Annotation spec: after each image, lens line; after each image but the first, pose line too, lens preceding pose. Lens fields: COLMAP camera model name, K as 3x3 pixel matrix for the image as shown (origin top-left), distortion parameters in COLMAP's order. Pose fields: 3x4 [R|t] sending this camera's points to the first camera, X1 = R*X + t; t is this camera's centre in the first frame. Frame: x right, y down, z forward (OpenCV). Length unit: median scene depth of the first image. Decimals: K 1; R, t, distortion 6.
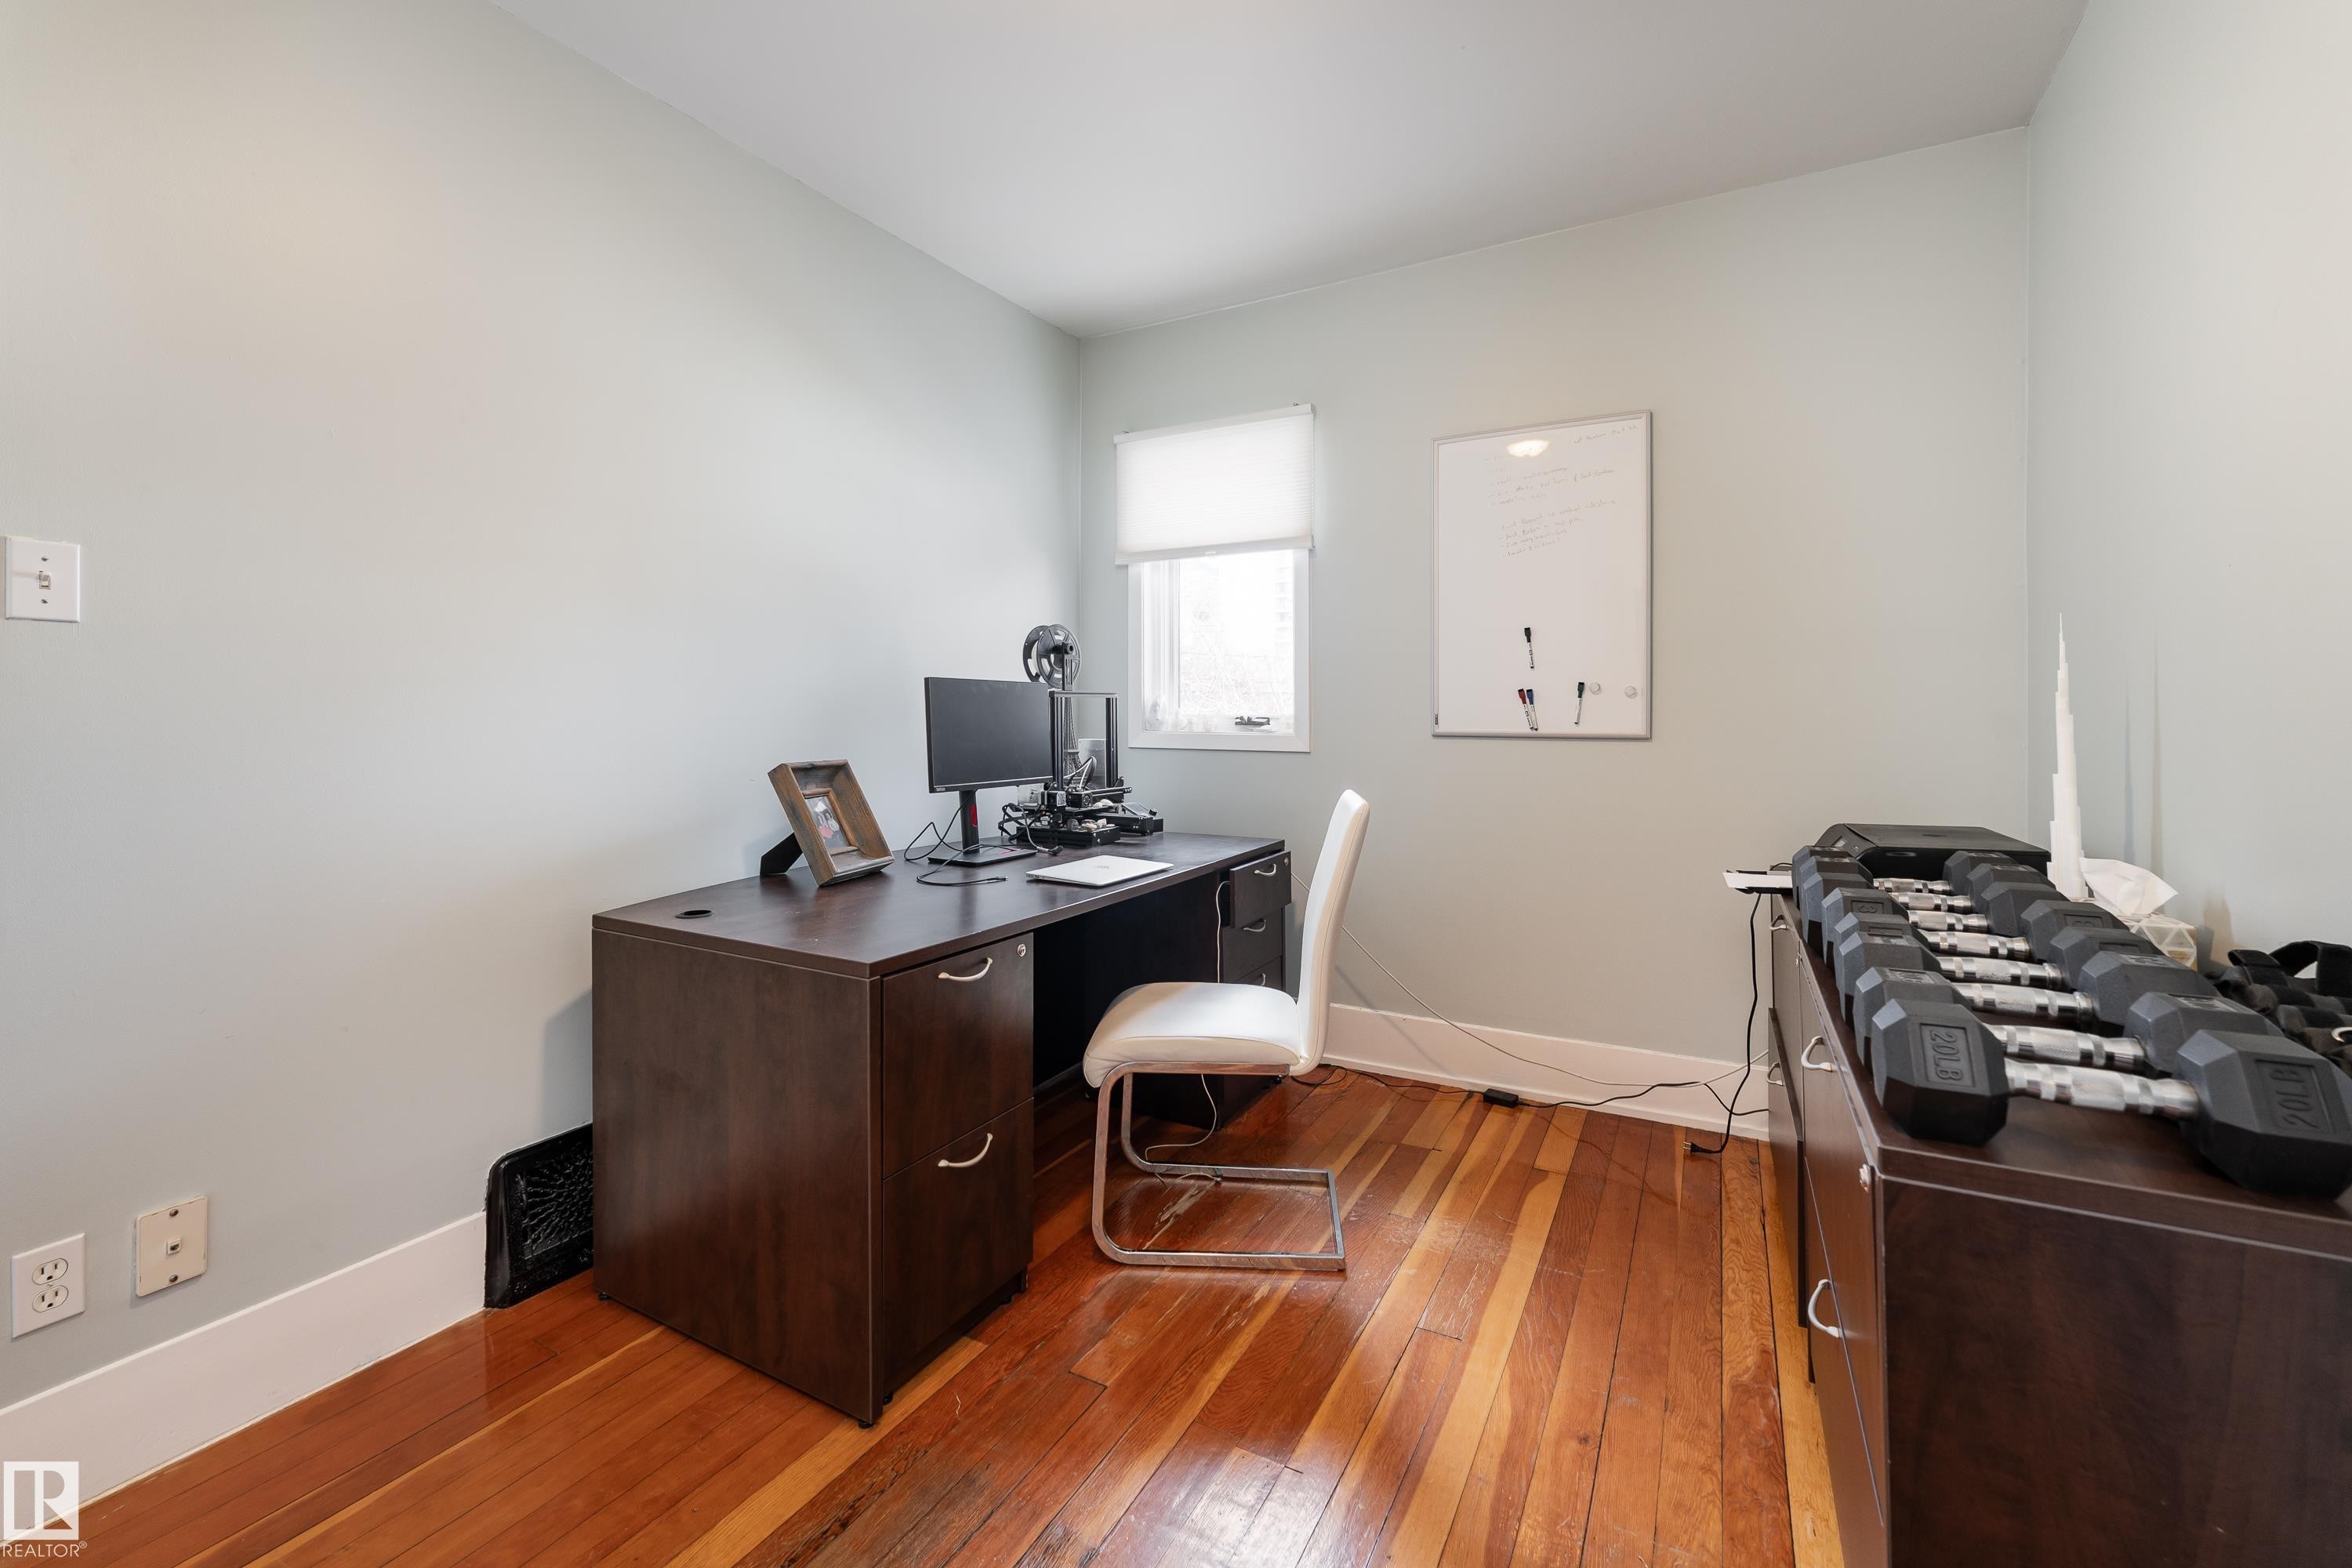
lens RADIAL K [[974.9, 0, 1168.0], [0, 974.9, 713.0], [0, 0, 1]] dist [0.000558, 0.000059]
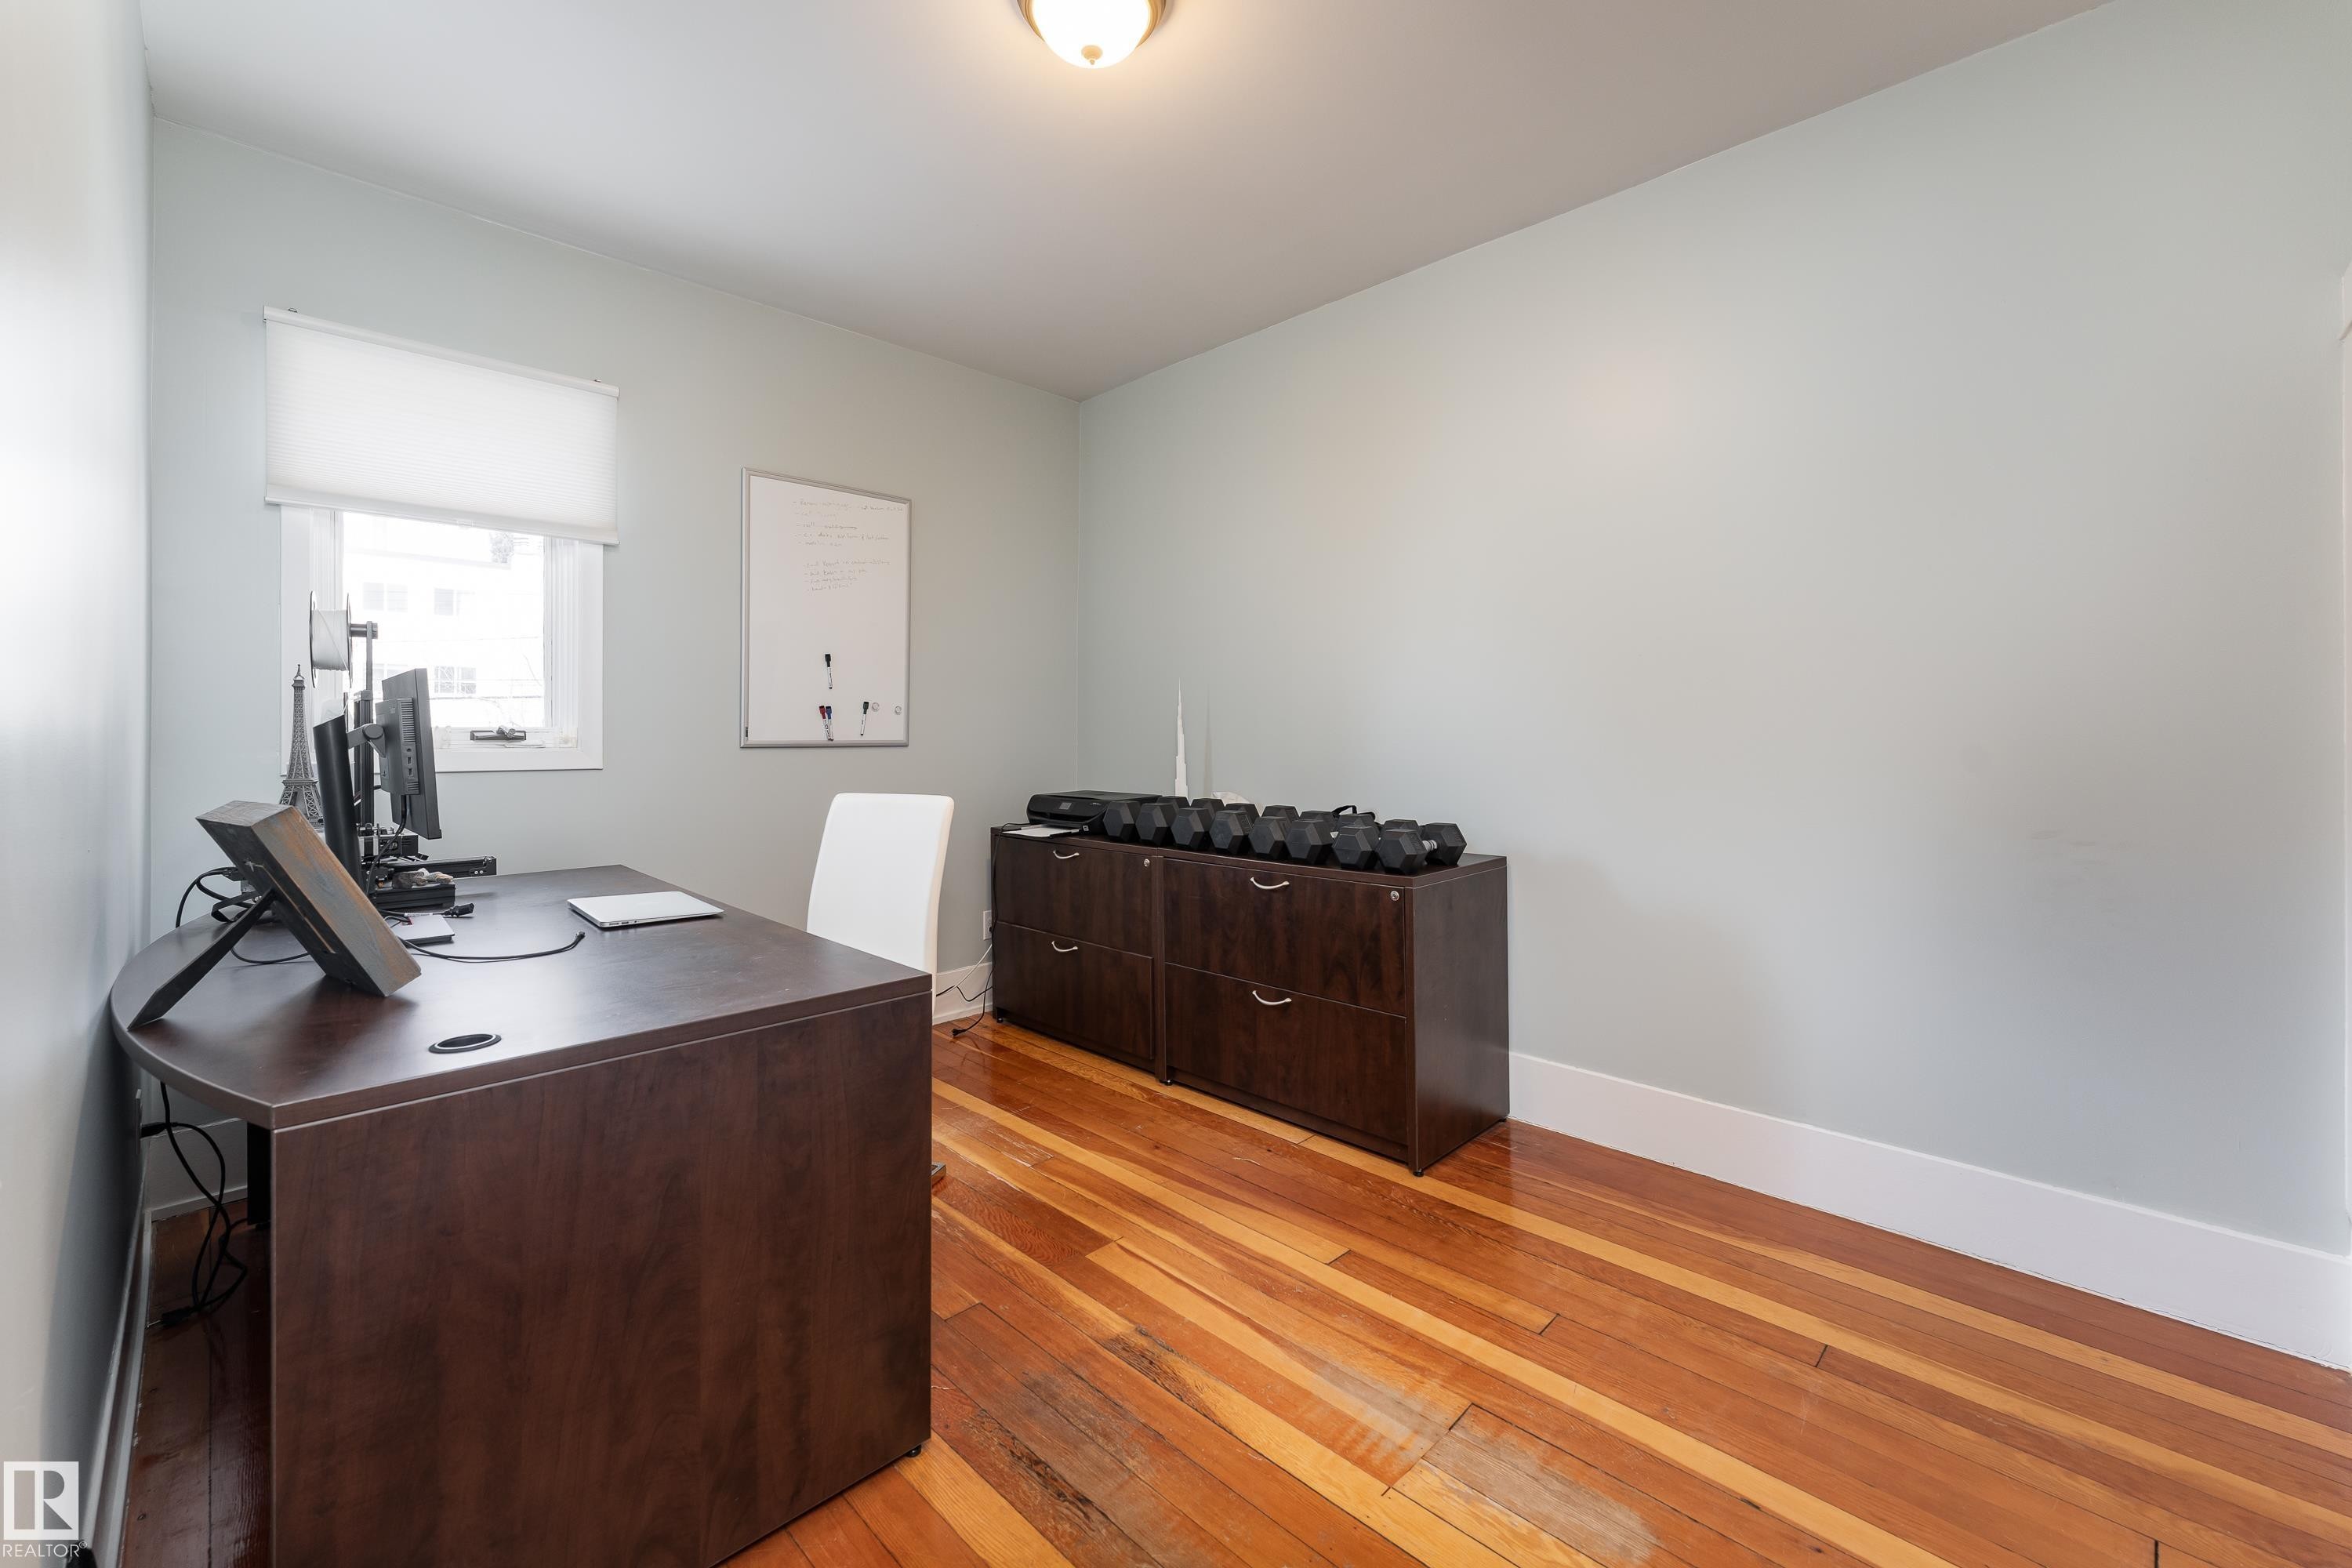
lens RADIAL K [[974.9, 0, 1179.6], [0, 974.9, 725.6], [0, 0, 1]] dist [0.000558, 0.000059]
pose [[0.264939, 0.004814, 0.964253, -0.694178], [-0.003064, 0.999987, -0.004150, 0.003695], [-0.964260, -0.001855, 0.264950, 0.285955]]
